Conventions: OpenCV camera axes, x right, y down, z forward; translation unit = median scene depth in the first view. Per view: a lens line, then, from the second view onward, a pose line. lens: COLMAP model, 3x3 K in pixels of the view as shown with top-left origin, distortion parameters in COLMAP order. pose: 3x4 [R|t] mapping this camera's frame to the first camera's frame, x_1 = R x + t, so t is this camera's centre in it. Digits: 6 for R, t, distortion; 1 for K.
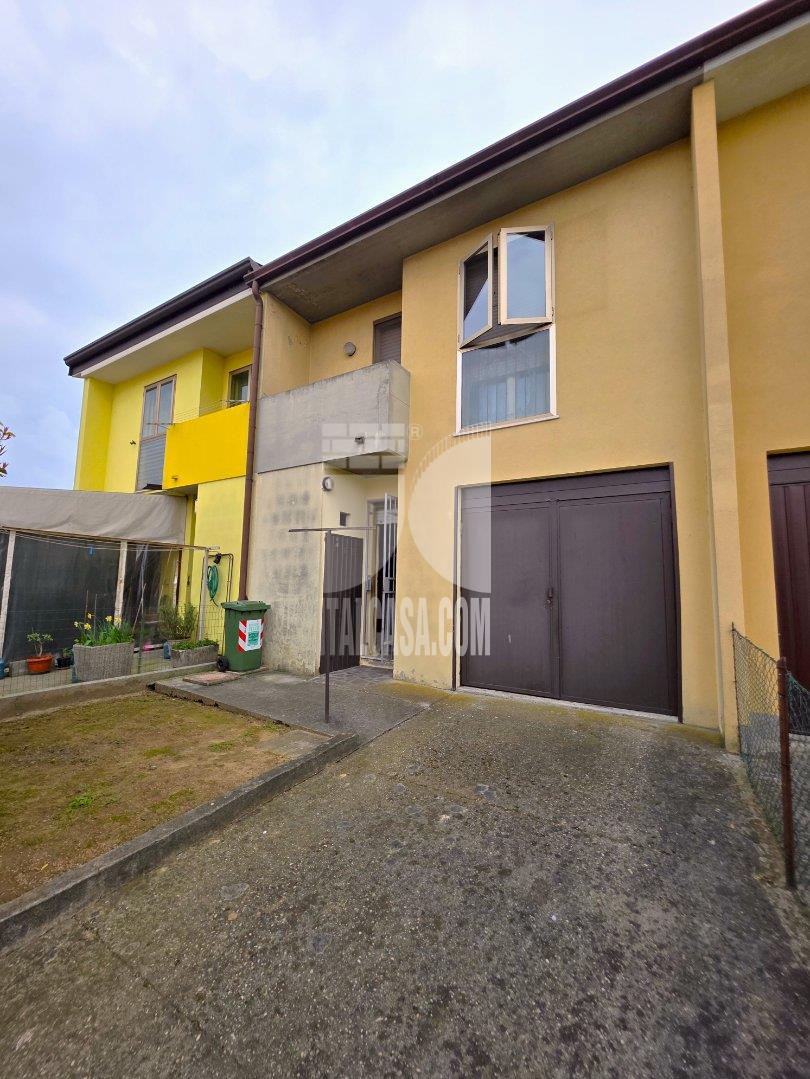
lens RADIAL K [[432.5, 0, 408.8], [0, 432.5, 540.0], [0, 0, 1]] dist [0.002594, -0.000859]
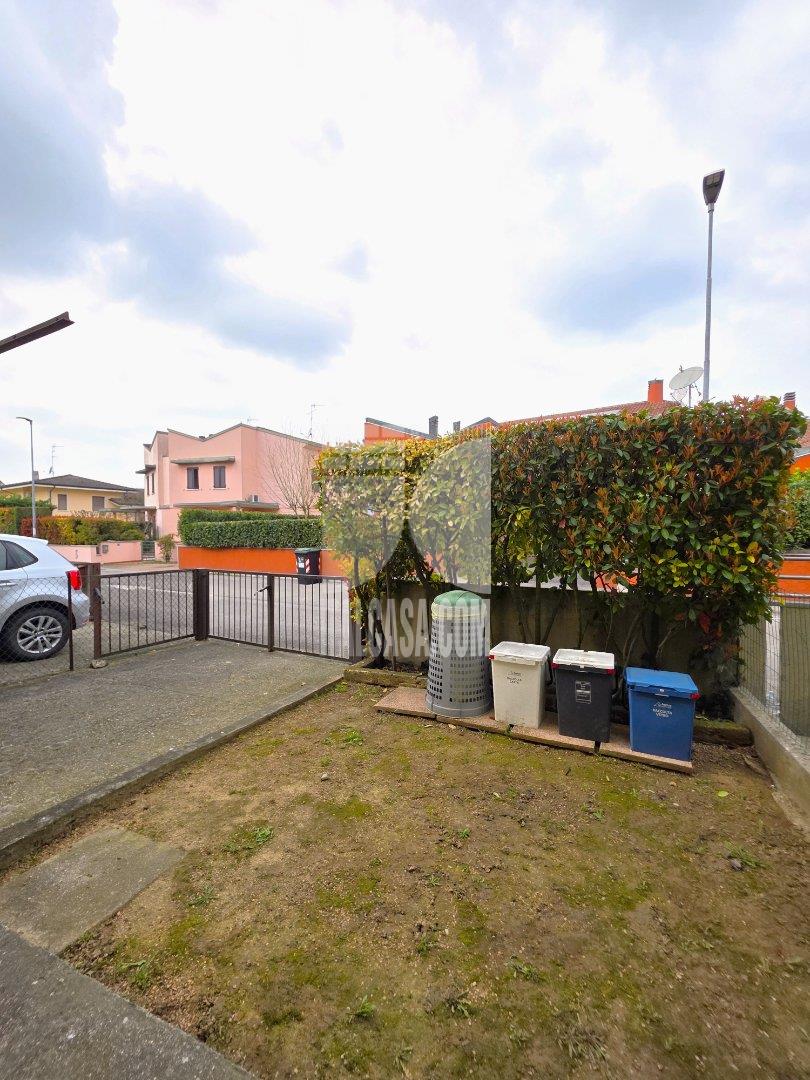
lens RADIAL K [[432.9, 0, 407.9], [0, 432.9, 540.0], [0, 0, 1]] dist [0.002594, -0.000859]
pose [[-0.989015, -0.011474, -0.147367, -0.494223], [0.001964, 0.995875, -0.090718, 0.145327], [0.147800, -0.090011, -0.984913, 1.446529]]
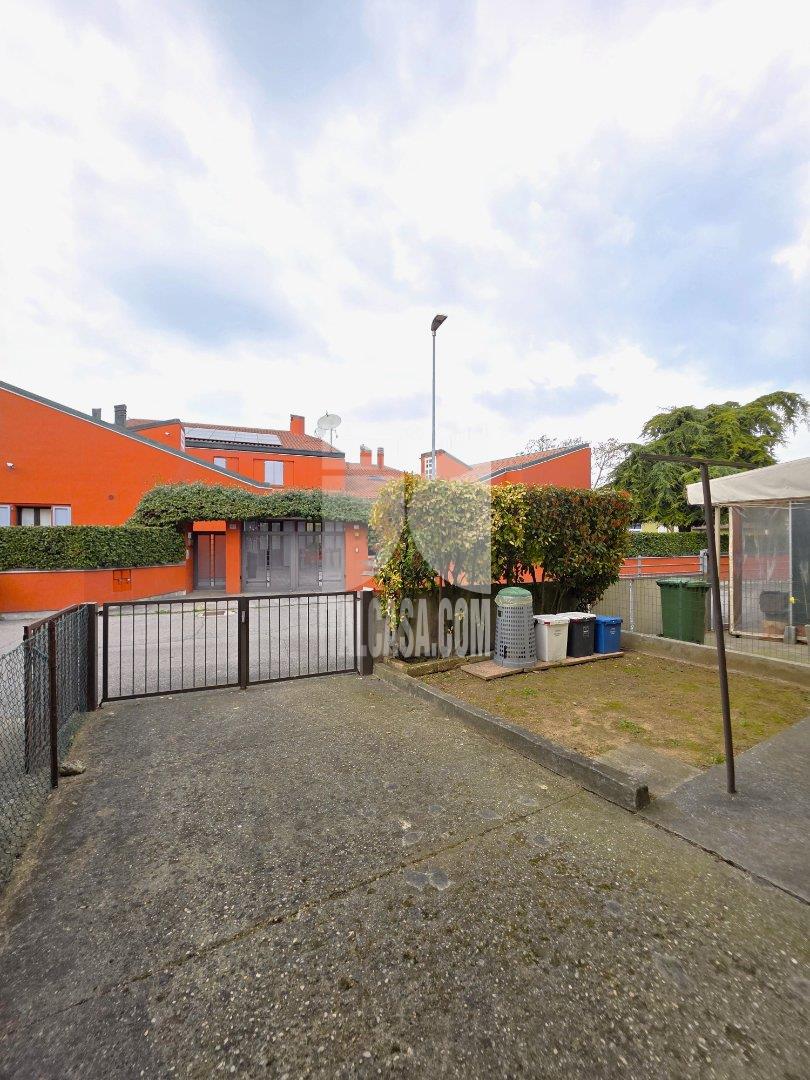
lens RADIAL K [[432.9, 0, 412.4], [0, 432.9, 541.7], [0, 0, 1]] dist [0.002594, -0.000859]
pose [[-0.487893, -0.020290, -0.872668, 0.556825], [0.085886, 0.993763, -0.071123, 0.099064], [0.868668, -0.109650, -0.483107, 0.993093]]
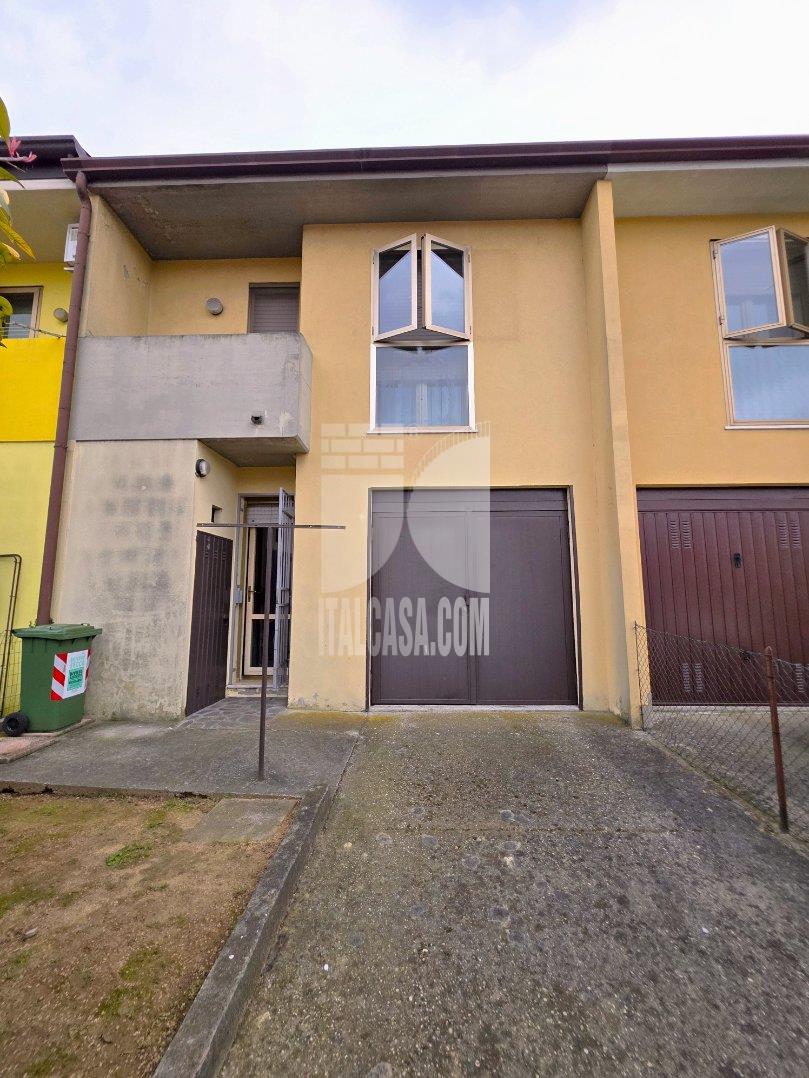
lens RADIAL K [[432.1, 0, 409.4], [0, 432.1, 539.9], [0, 0, 1]] dist [0.002594, -0.000859]
pose [[0.873162, 0.042786, 0.485548, -0.365956], [-0.032569, 0.999035, -0.029465, 0.016330], [-0.486340, 0.009914, 0.873713, 0.217240]]
